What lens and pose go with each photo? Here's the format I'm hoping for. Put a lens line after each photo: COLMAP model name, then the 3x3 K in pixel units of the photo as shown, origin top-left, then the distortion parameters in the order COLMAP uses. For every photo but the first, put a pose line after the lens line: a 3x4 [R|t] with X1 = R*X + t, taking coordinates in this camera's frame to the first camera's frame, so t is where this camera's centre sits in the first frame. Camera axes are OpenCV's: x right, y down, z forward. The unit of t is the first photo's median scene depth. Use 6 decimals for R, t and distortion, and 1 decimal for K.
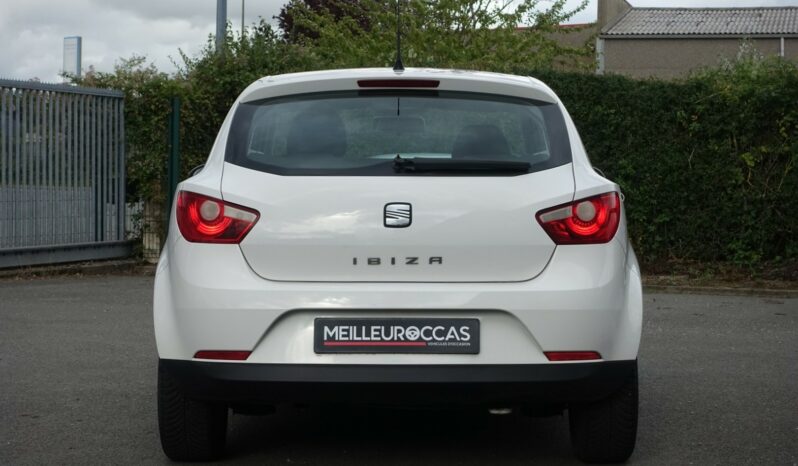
lens RADIAL K [[1989.1, 0, 399.0], [0, 1989.1, 233.0], [0, 0, 1]] dist [0.030890, 0.122309]
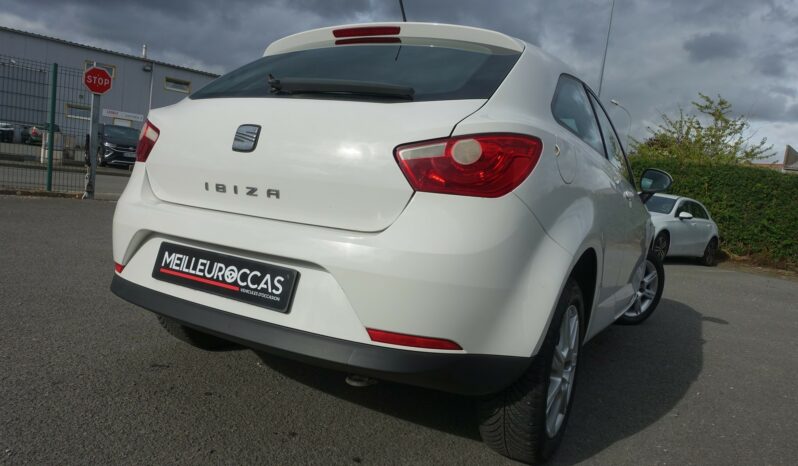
lens RADIAL K [[553.8, 0, 399.0], [0, 553.8, 233.0], [0, 0, 1]] dist [-0.003972, -0.000775]
pose [[0.858245, 0.127411, -0.497173, 0.184370], [-0.120588, 0.991638, 0.045961, 0.013192], [0.498872, 0.020507, 0.866433, 0.828880]]
